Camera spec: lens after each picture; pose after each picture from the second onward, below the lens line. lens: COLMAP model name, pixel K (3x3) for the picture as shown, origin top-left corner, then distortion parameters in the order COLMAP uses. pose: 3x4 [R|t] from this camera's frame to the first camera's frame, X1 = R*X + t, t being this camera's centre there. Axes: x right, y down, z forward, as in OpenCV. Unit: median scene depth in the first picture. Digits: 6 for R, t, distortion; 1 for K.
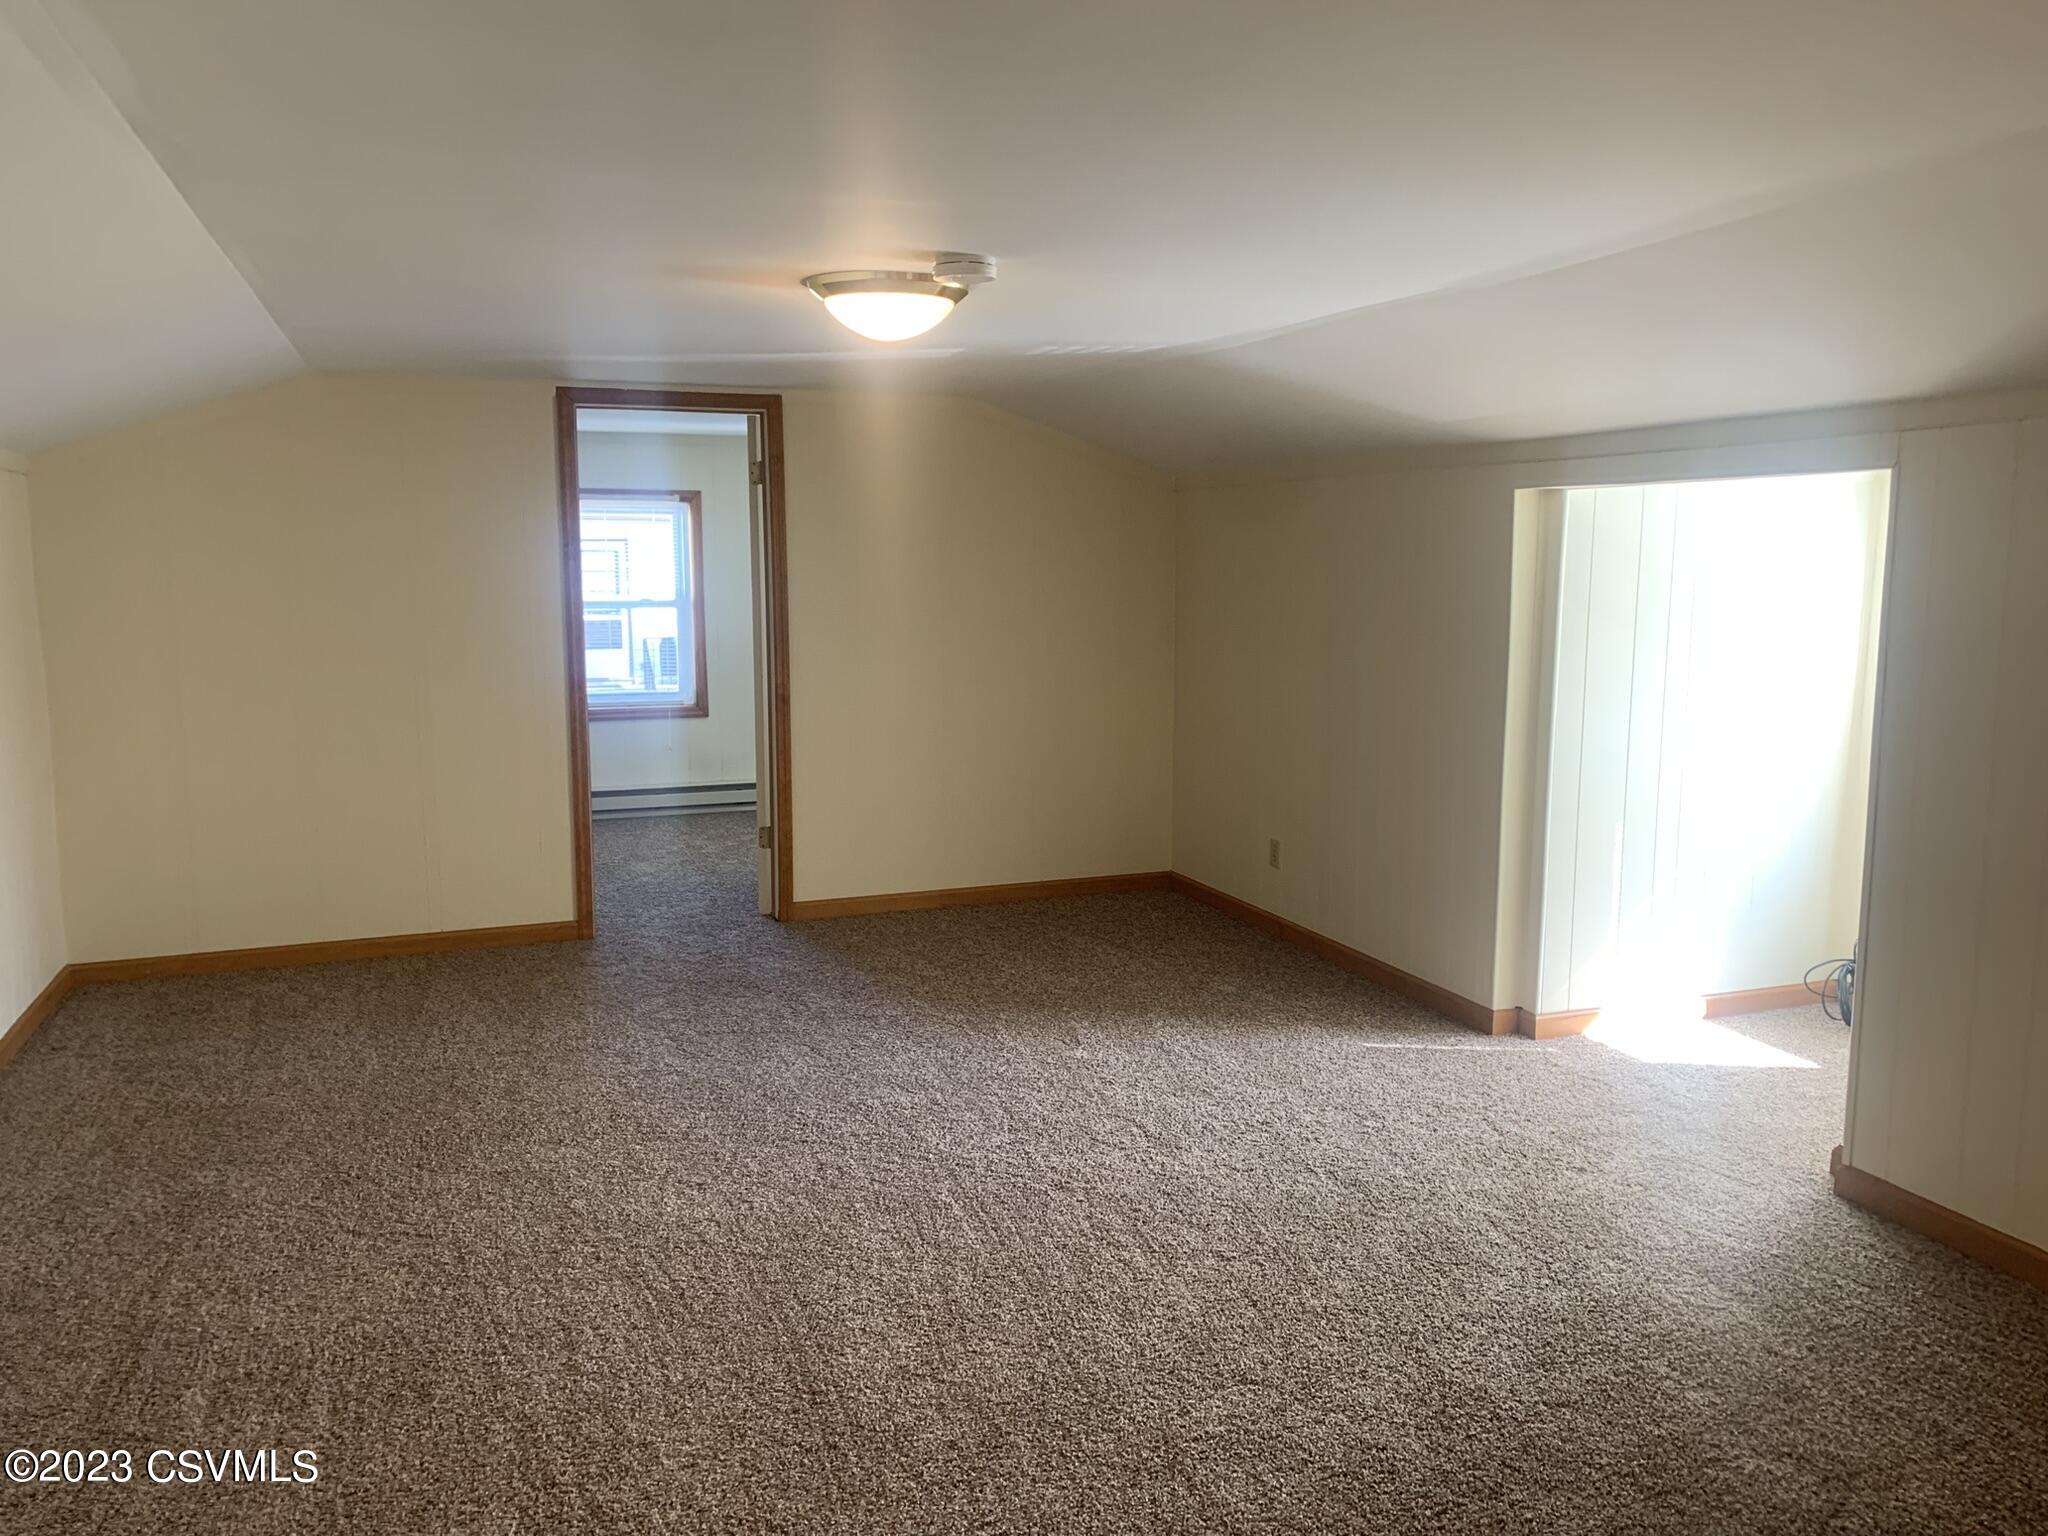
lens RADIAL K [[1540.9, 0, 1024.0], [0, 1540.9, 768.0], [0, 0, 1]] dist [0.087217, -0.175936]
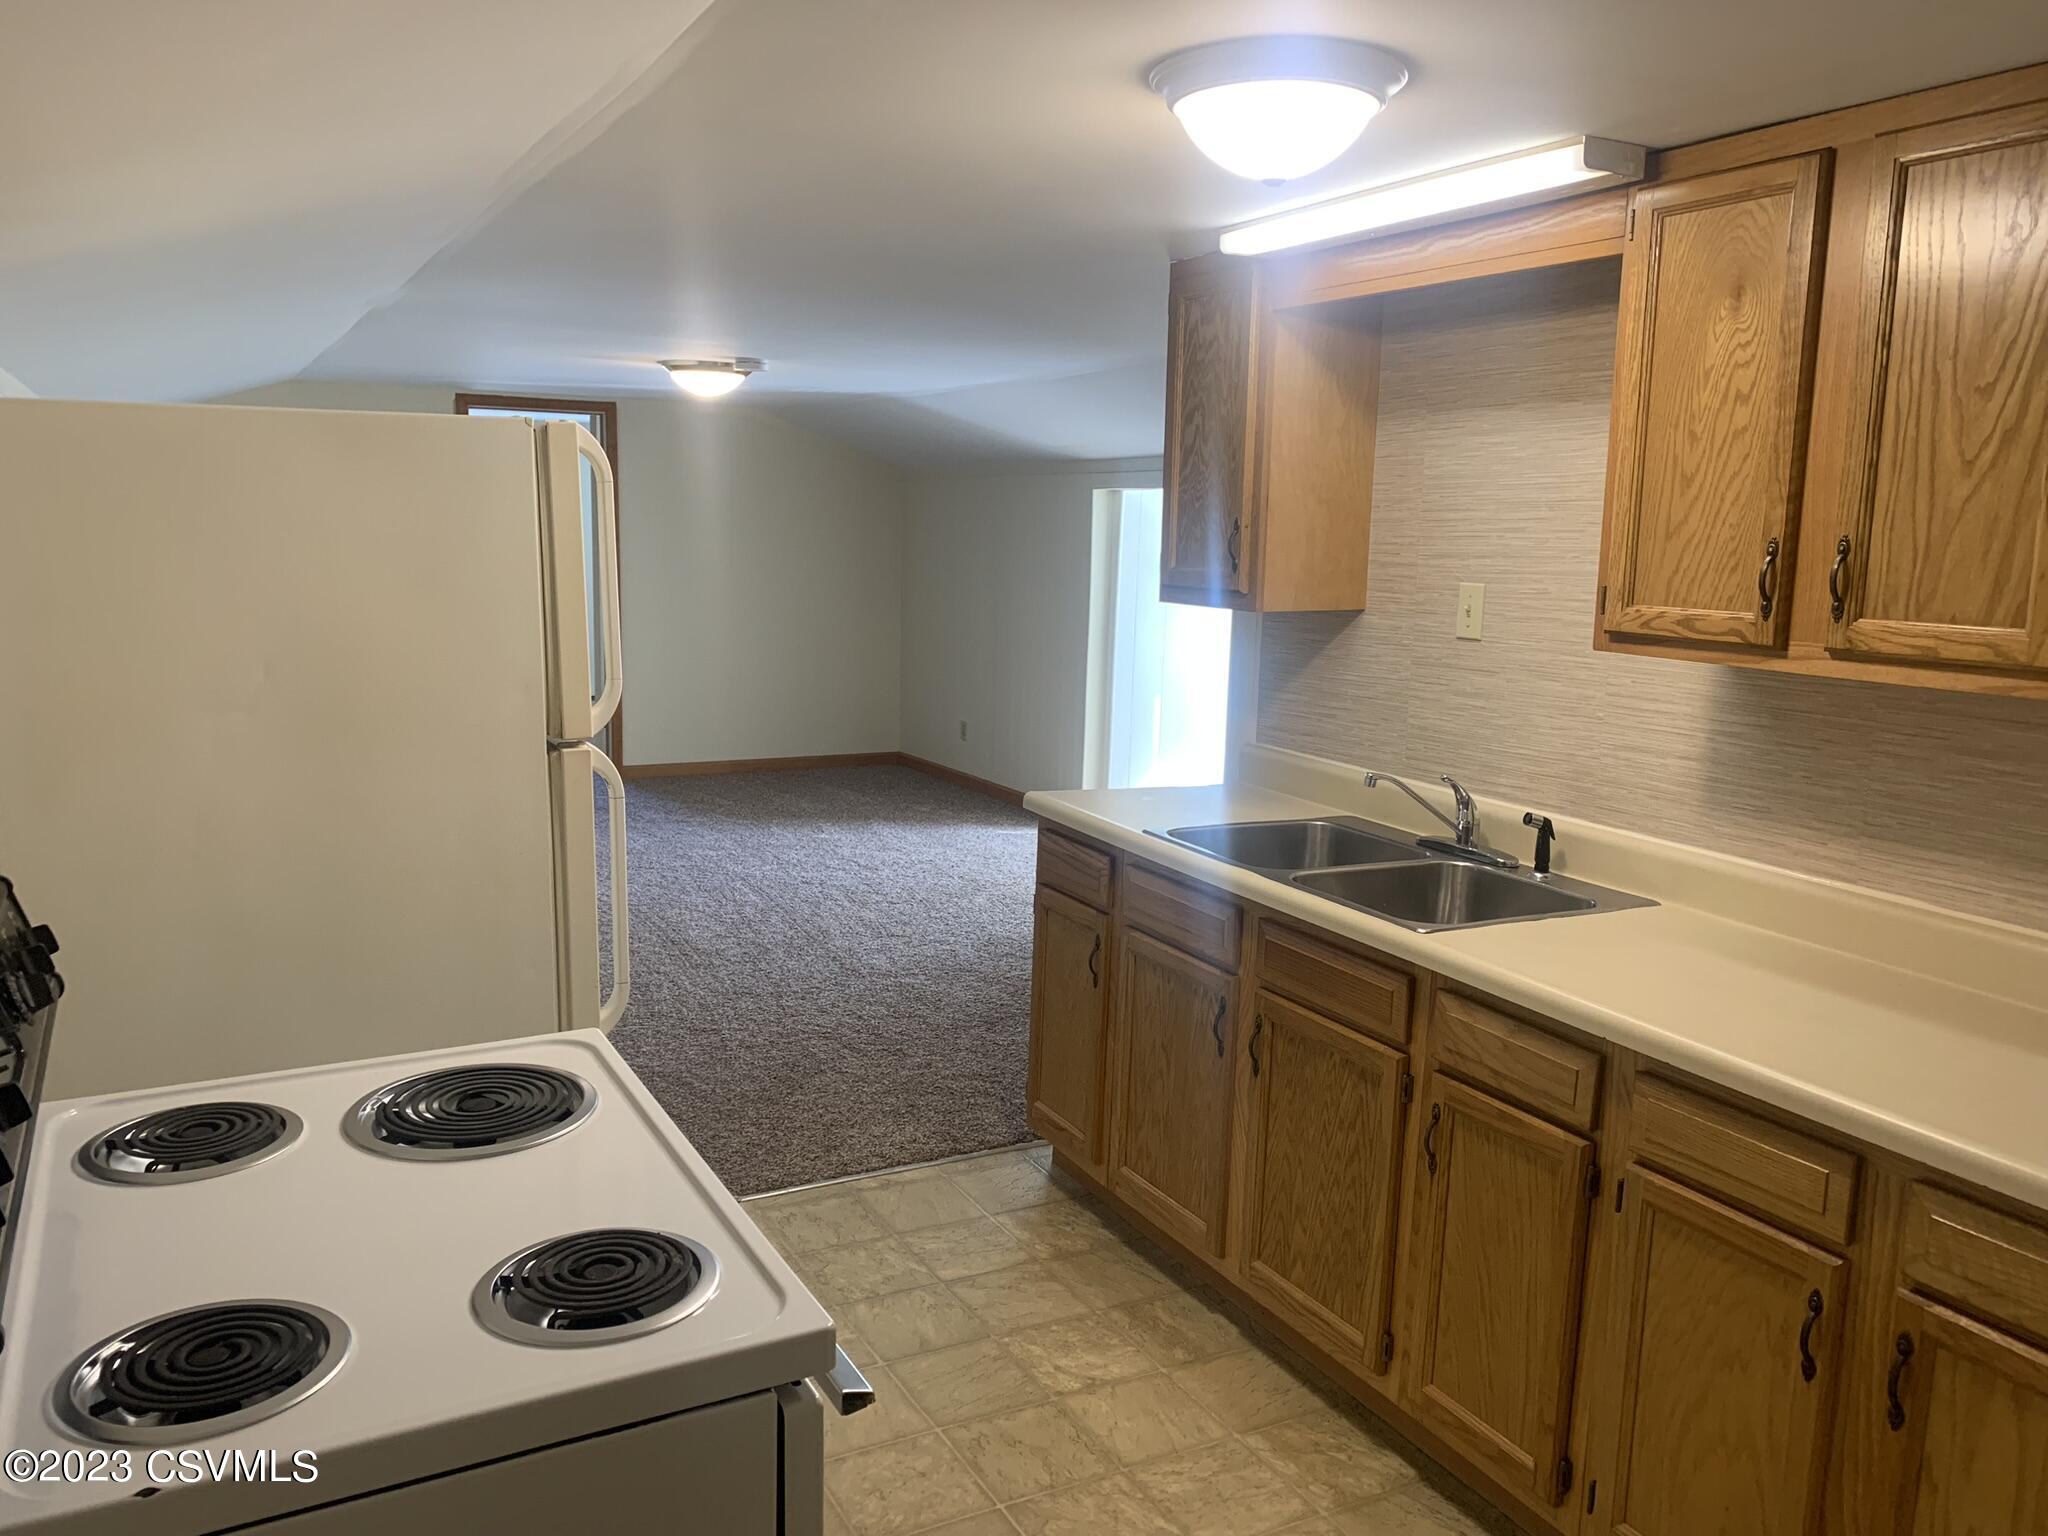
lens RADIAL K [[1540.9, 0, 1024.0], [0, 1540.9, 768.0], [0, 0, 1]] dist [0.087217, -0.175936]
pose [[0.990060, 0.003457, 0.140605, 0.020052], [-0.006115, 0.999811, 0.018472, 0.097333], [-0.140515, -0.019148, 0.989893, -0.698544]]
